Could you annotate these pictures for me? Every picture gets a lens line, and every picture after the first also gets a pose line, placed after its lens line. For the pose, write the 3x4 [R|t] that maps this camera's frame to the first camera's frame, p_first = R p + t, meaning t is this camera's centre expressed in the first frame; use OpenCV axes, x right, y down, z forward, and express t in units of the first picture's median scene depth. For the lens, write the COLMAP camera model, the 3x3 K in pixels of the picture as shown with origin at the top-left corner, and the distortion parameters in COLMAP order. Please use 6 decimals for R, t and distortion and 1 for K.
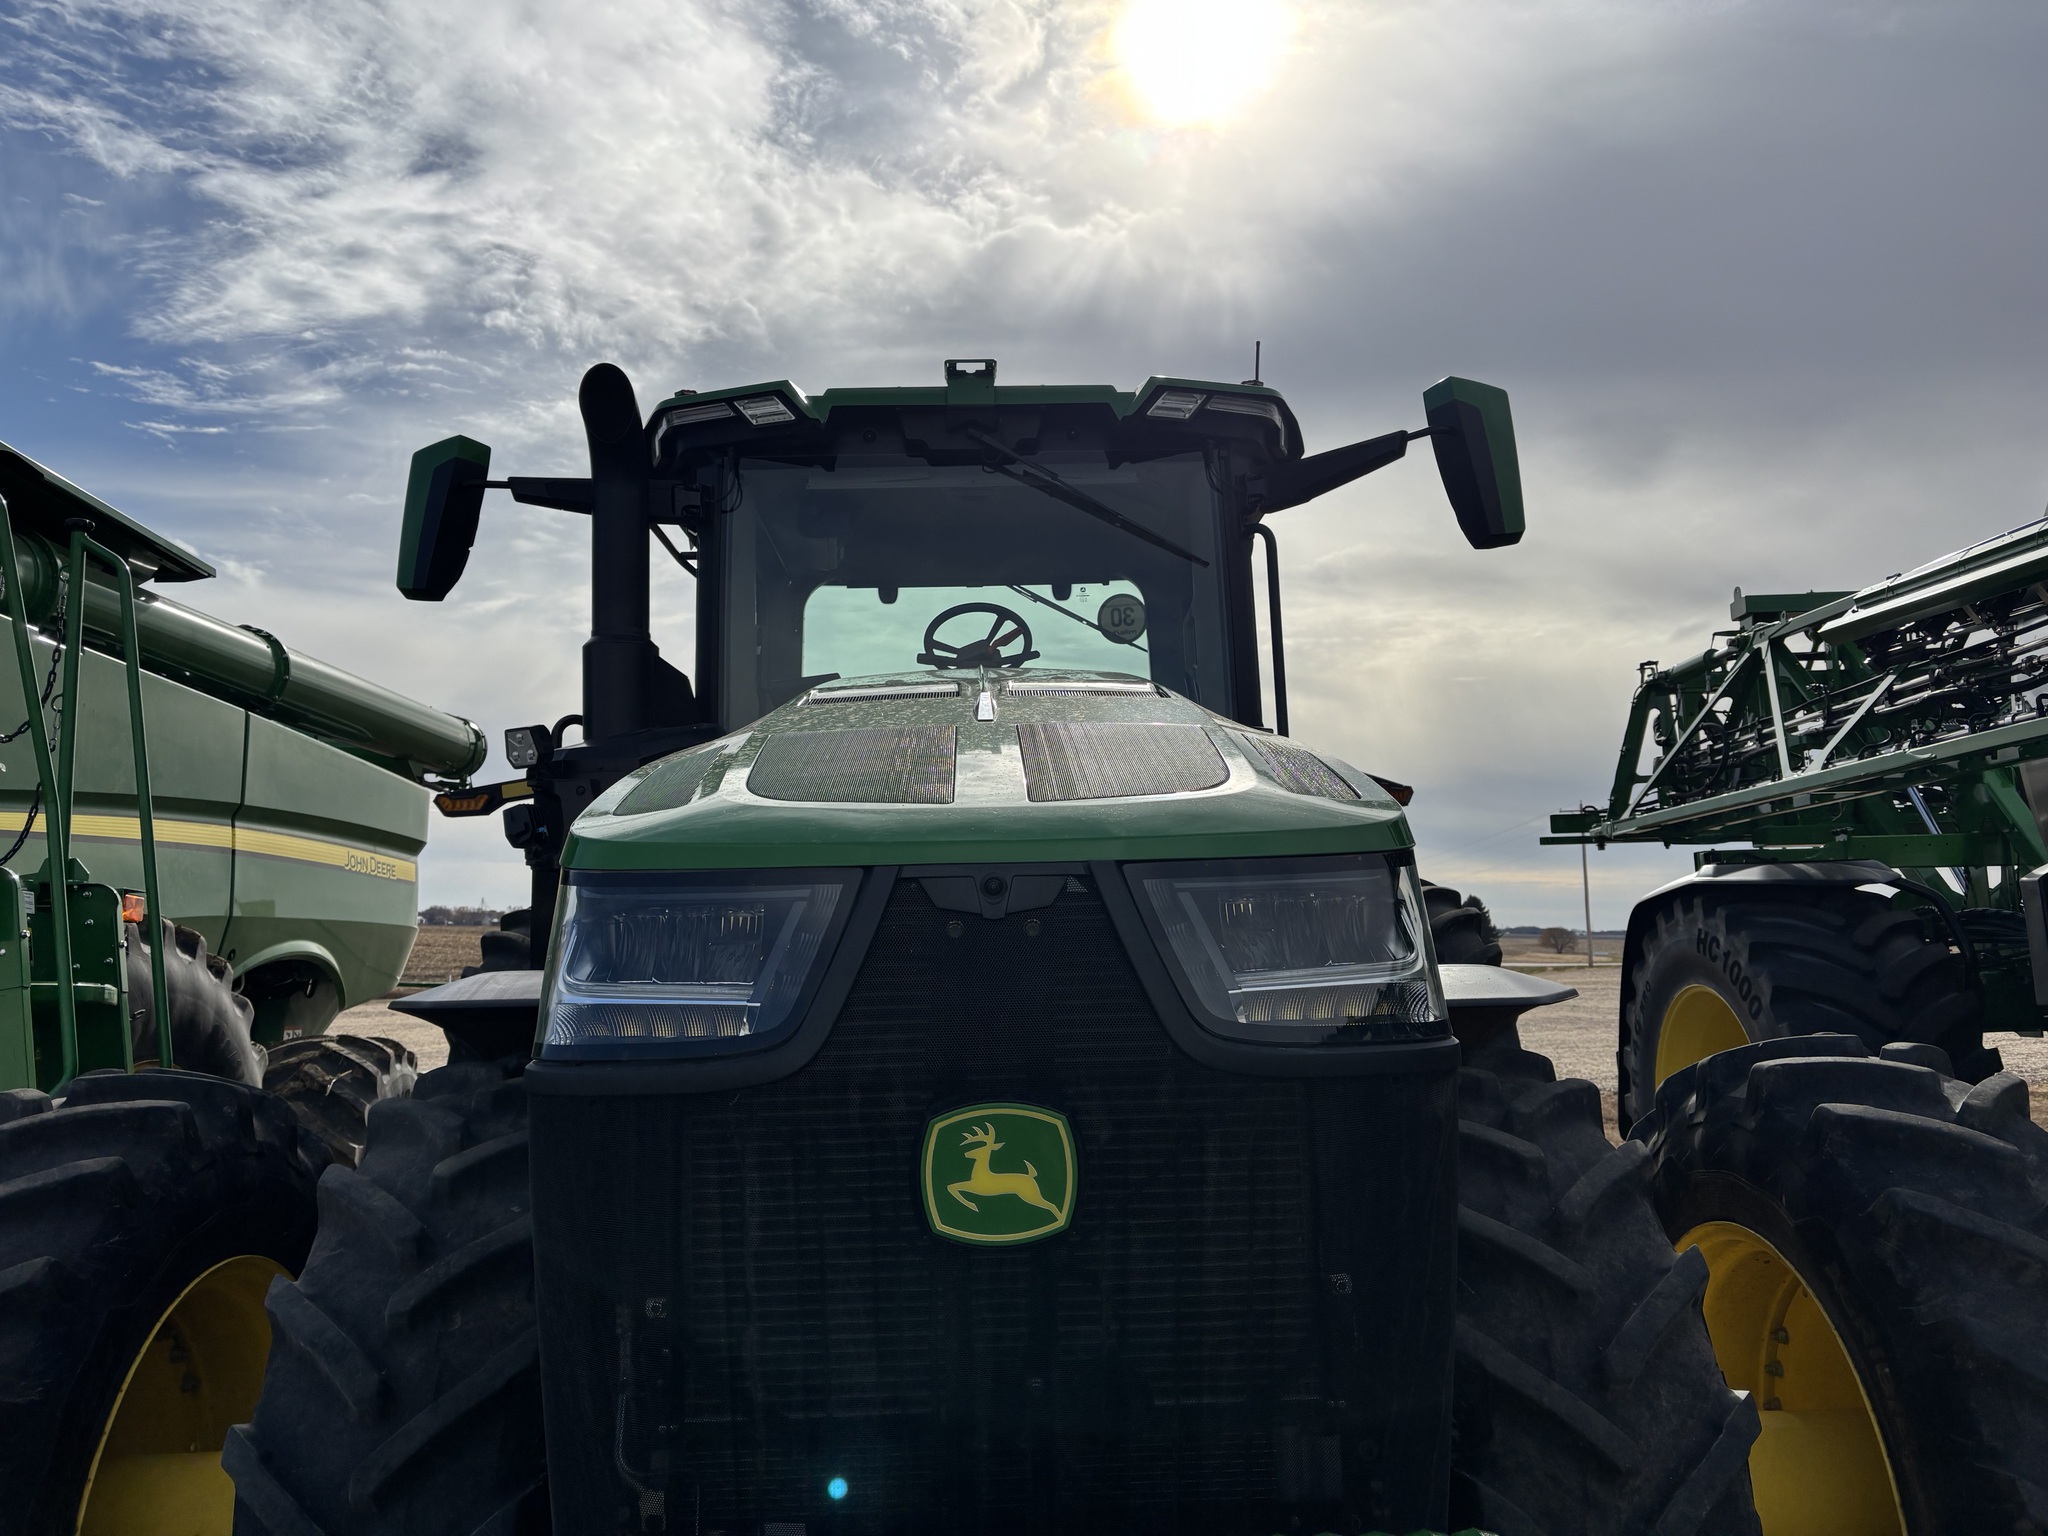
lens RADIAL K [[1566.0, 0, 1024.0], [0, 1566.0, 768.0], [0, 0, 1]] dist [0.118245, -0.124758]
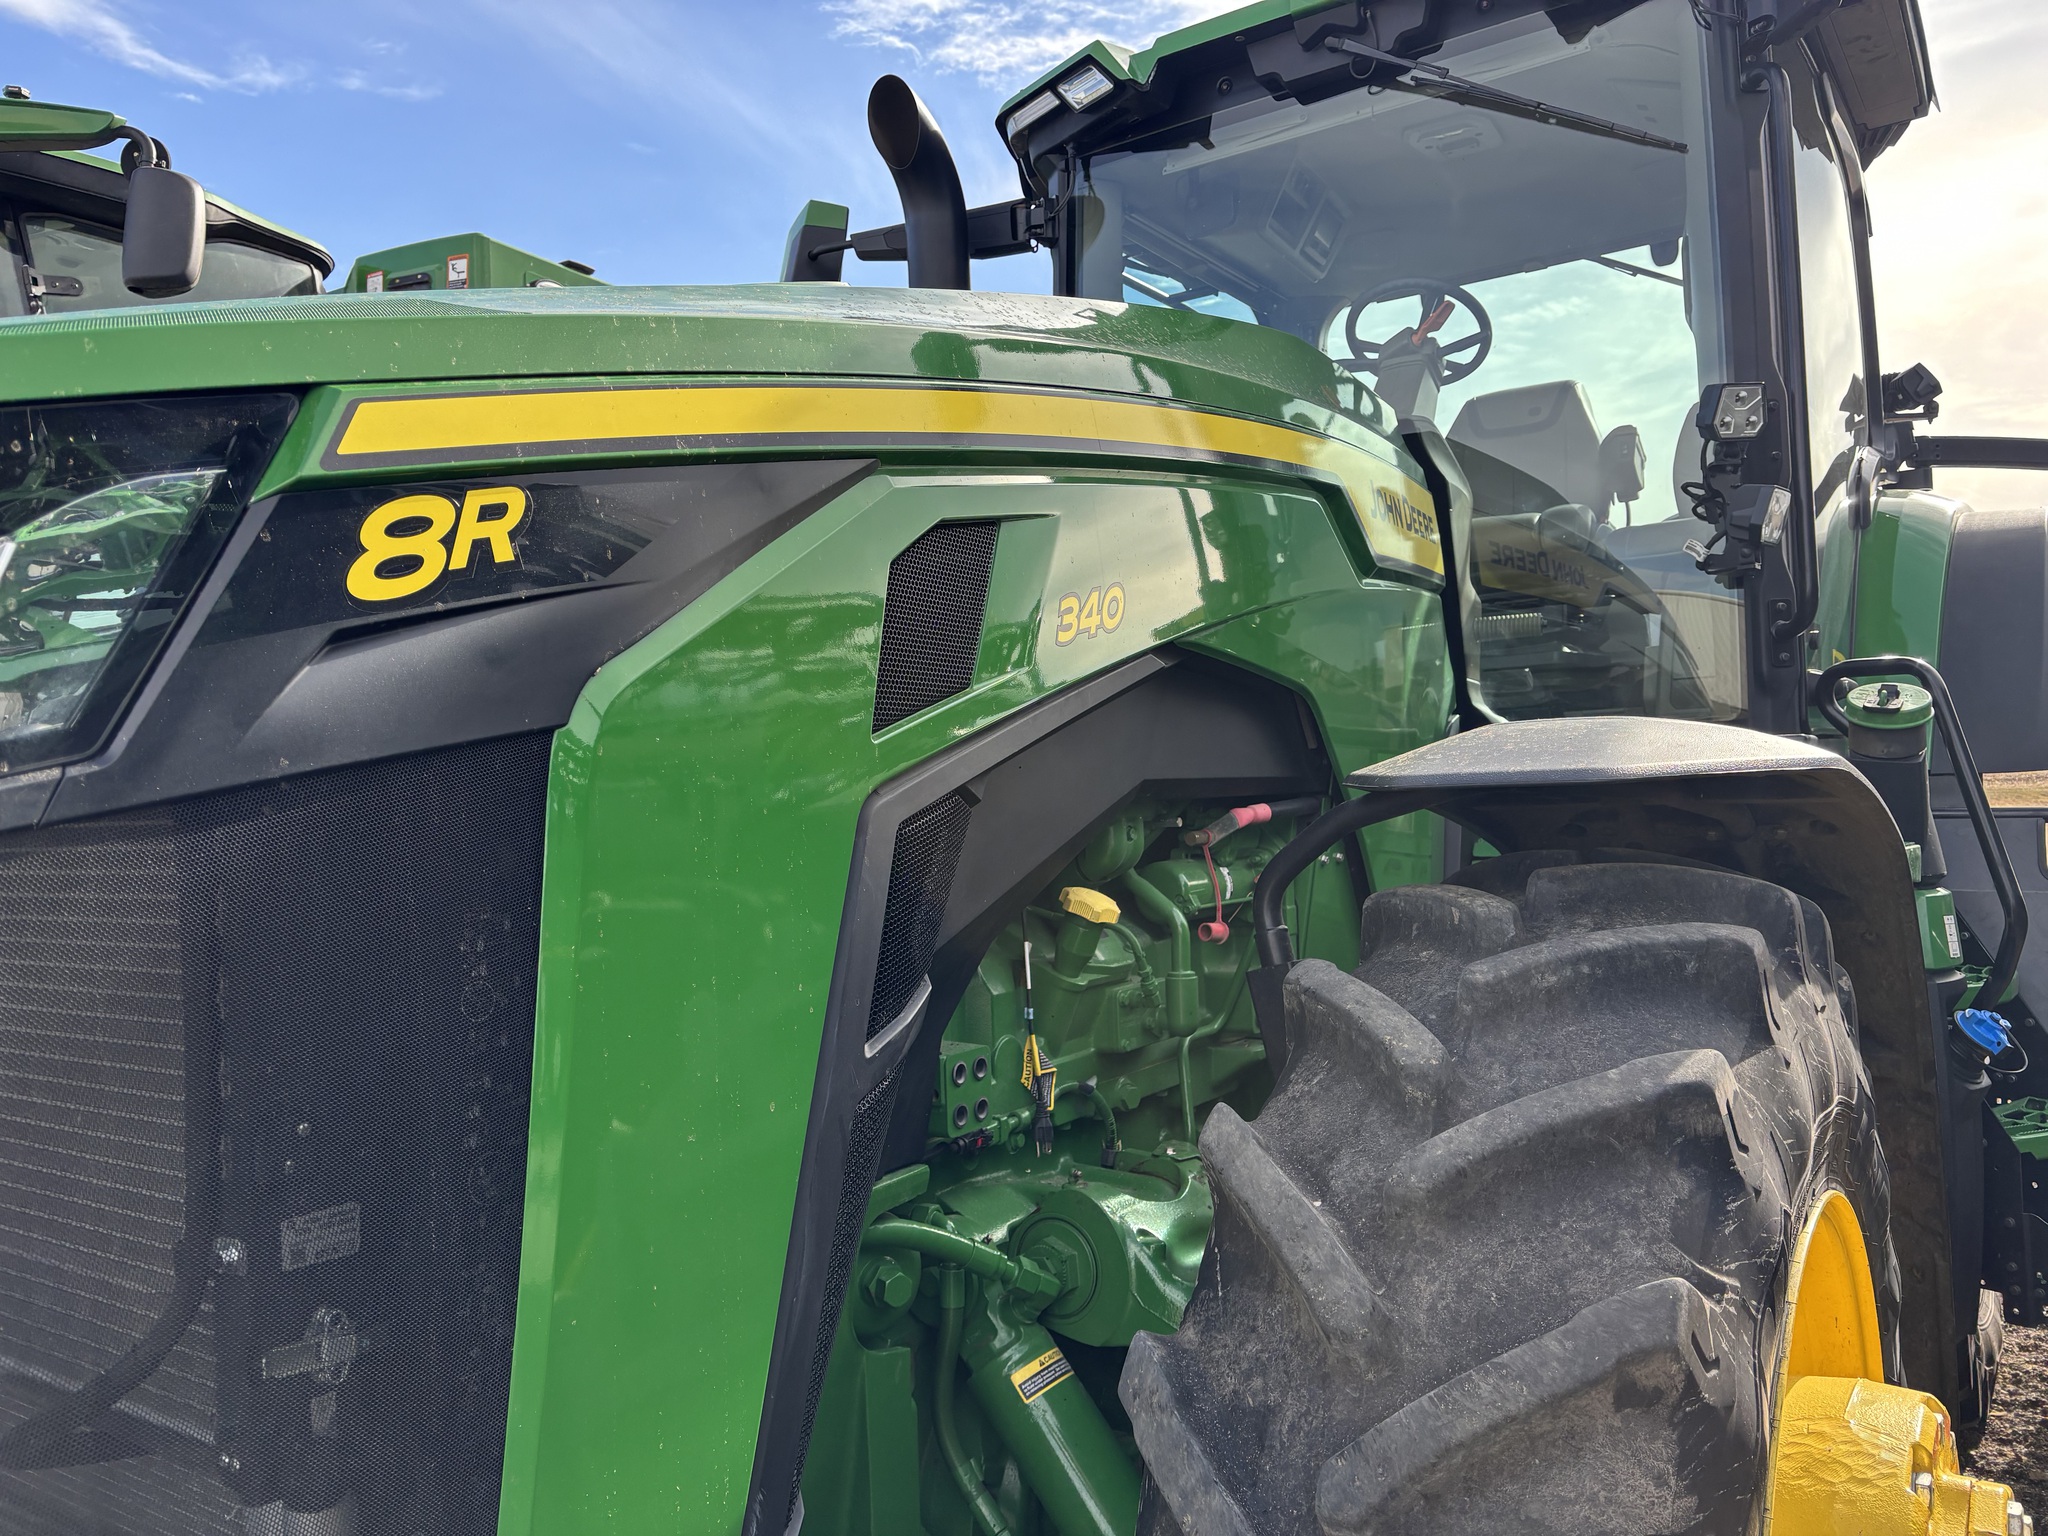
lens RADIAL K [[1566.0, 0, 1024.0], [0, 1566.0, 768.0], [0, 0, 1]] dist [0.118245, -0.124758]
pose [[0.821526, -0.015991, -0.569947, 0.274104], [0.081523, 0.992630, 0.089659, 0.047695], [0.564314, -0.120121, 0.816775, 0.260828]]
